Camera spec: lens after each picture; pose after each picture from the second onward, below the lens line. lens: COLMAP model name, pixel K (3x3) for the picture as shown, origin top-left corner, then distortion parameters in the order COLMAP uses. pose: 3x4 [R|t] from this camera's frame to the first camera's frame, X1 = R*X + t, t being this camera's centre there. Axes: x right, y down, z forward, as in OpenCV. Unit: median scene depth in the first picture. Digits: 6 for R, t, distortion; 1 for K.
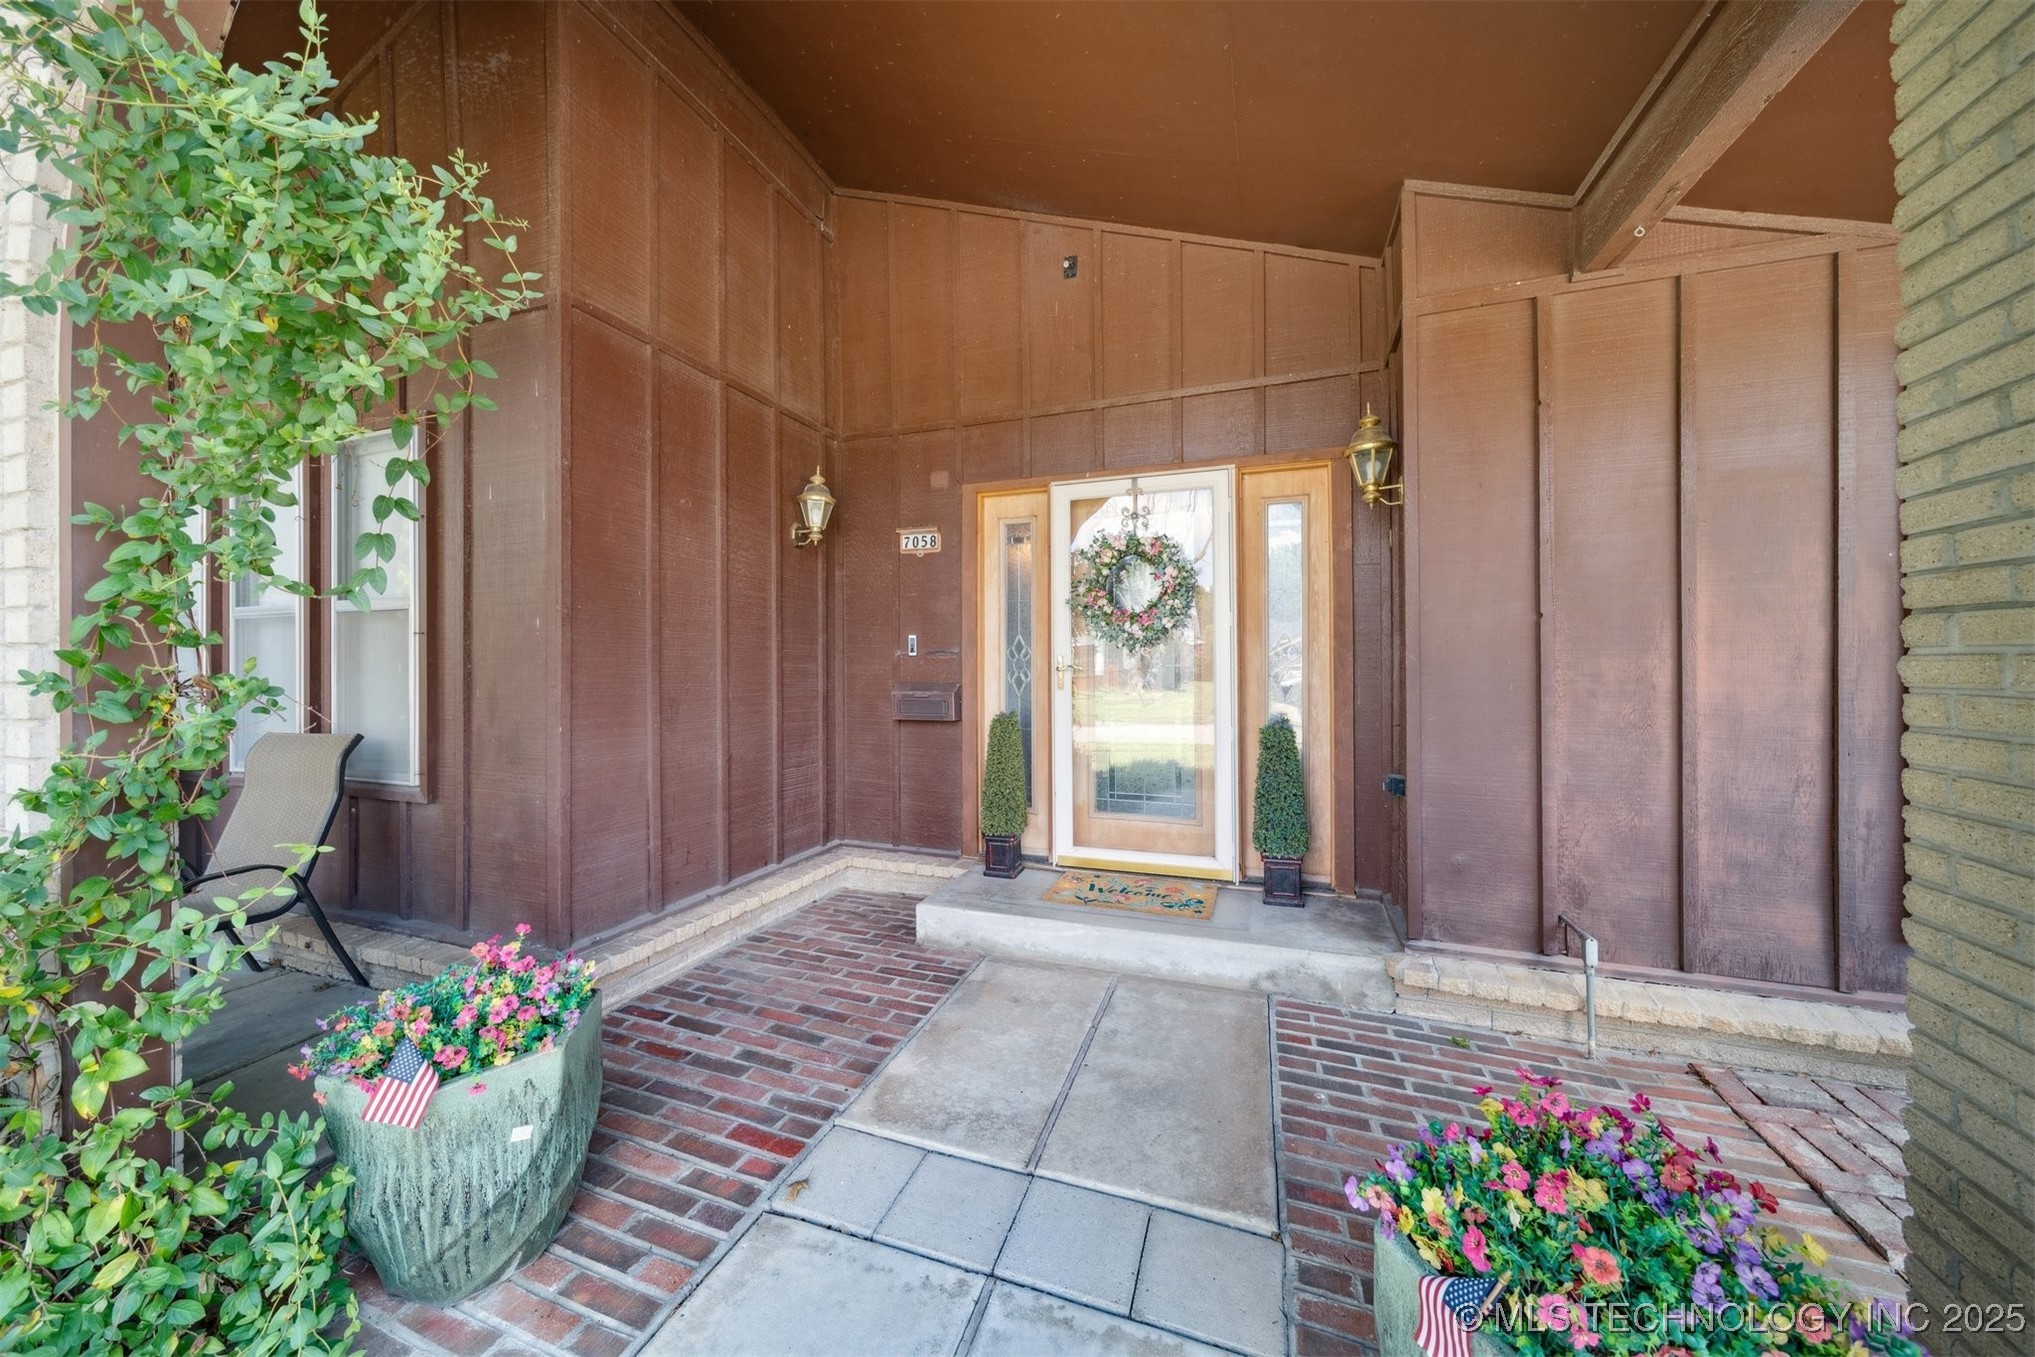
lens RADIAL K [[715.6, 0, 1006.9], [0, 715.6, 671.7], [0, 0, 1]] dist [0.002044, 0.000160]
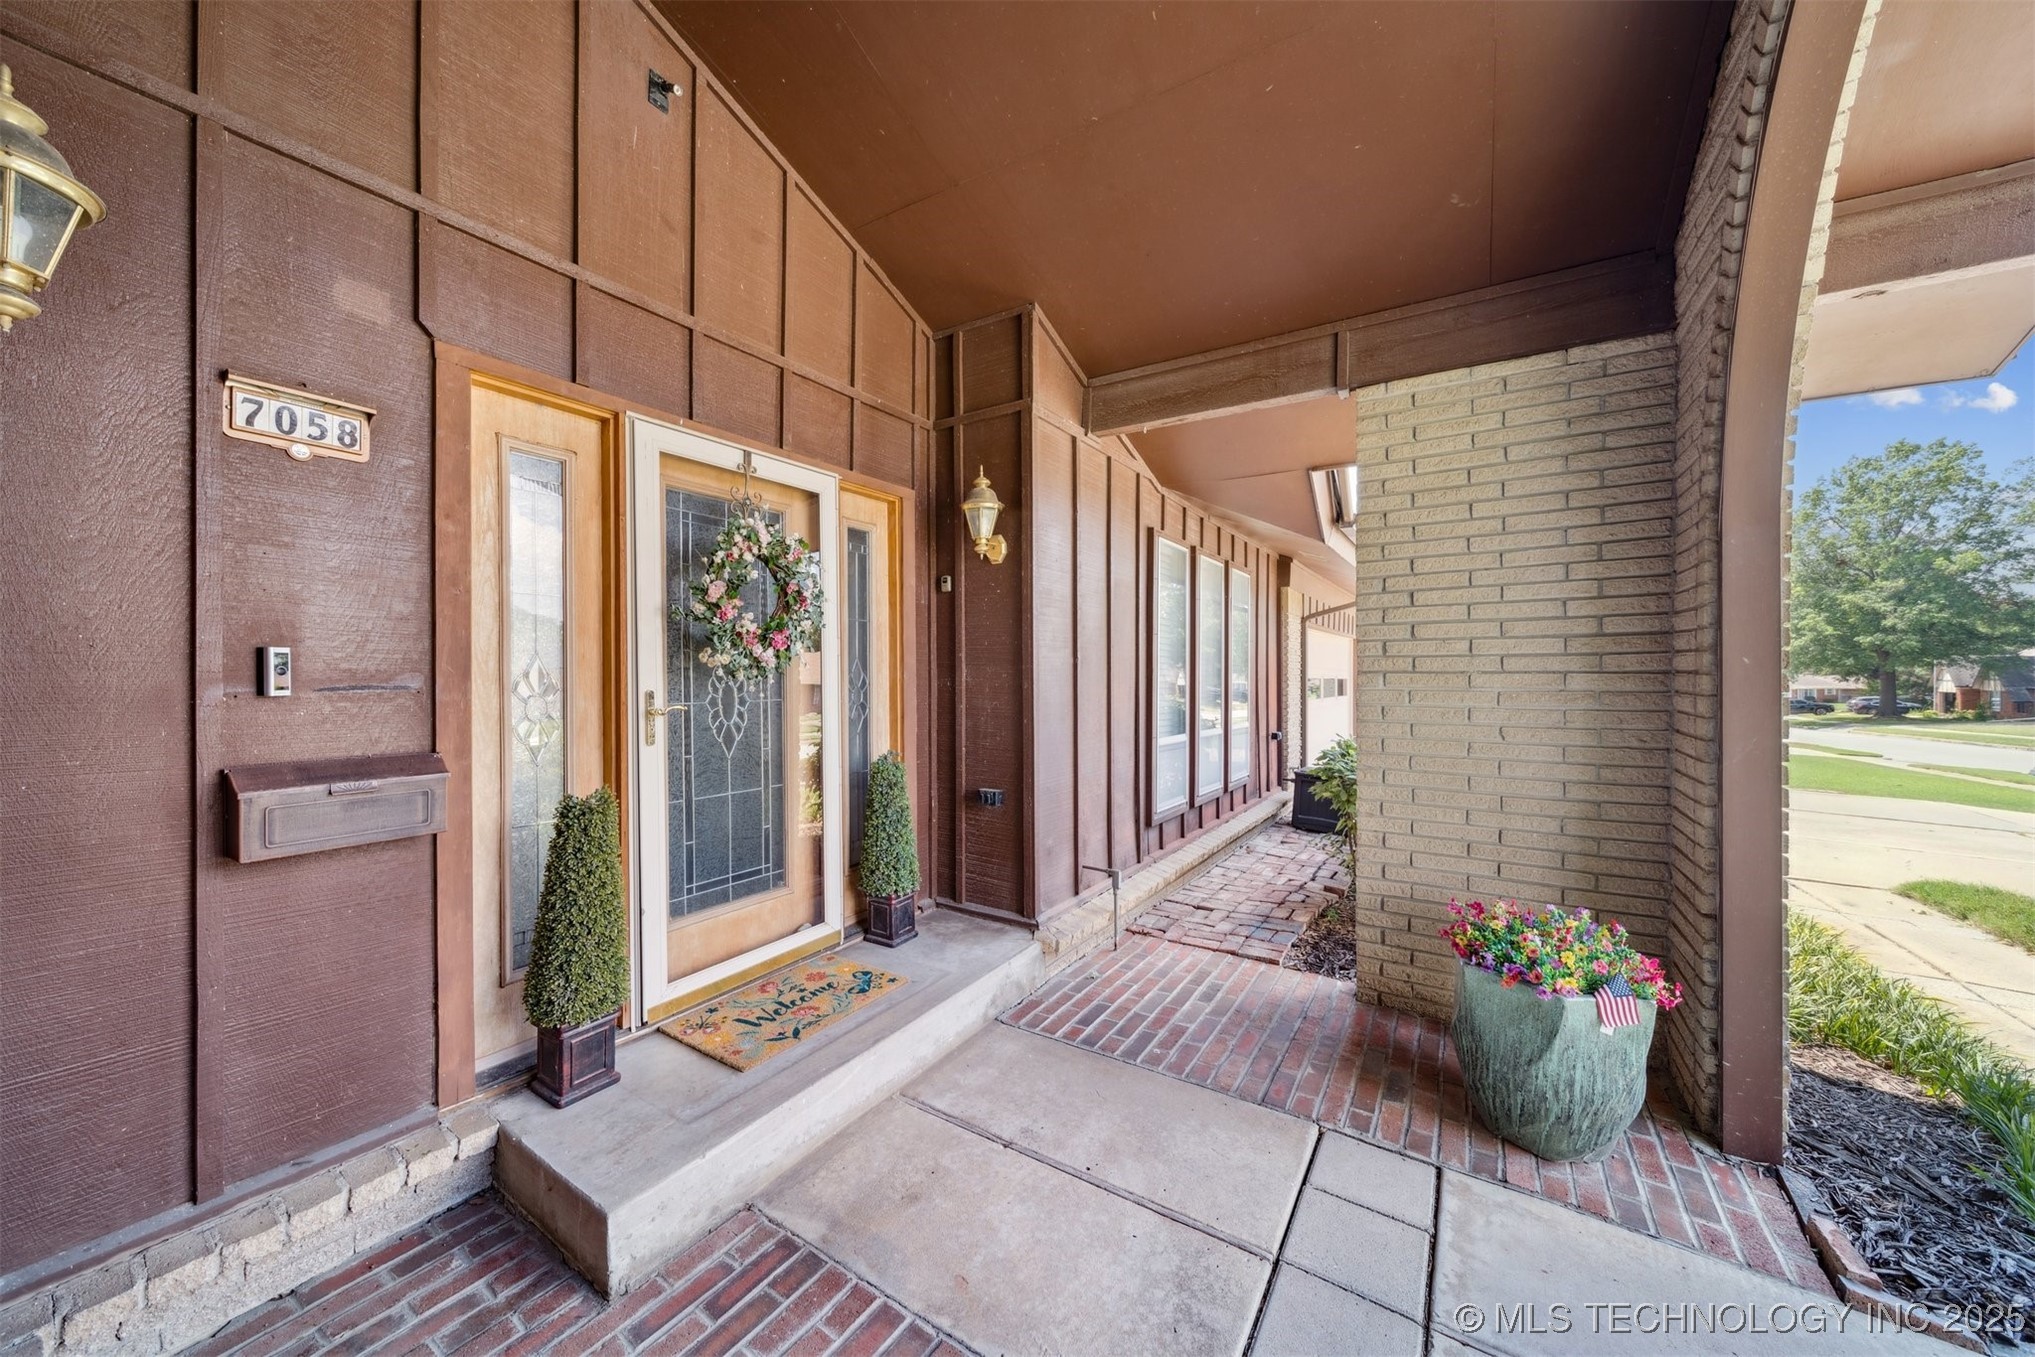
lens RADIAL K [[715.6, 0, 1008.8], [0, 715.6, 672.7], [0, 0, 1]] dist [0.002044, 0.000160]
pose [[0.240122, 0.007182, 0.970716, -0.635531], [0.021749, 0.999682, -0.012776, -0.031174], [-0.970499, 0.024180, 0.239889, 0.737071]]
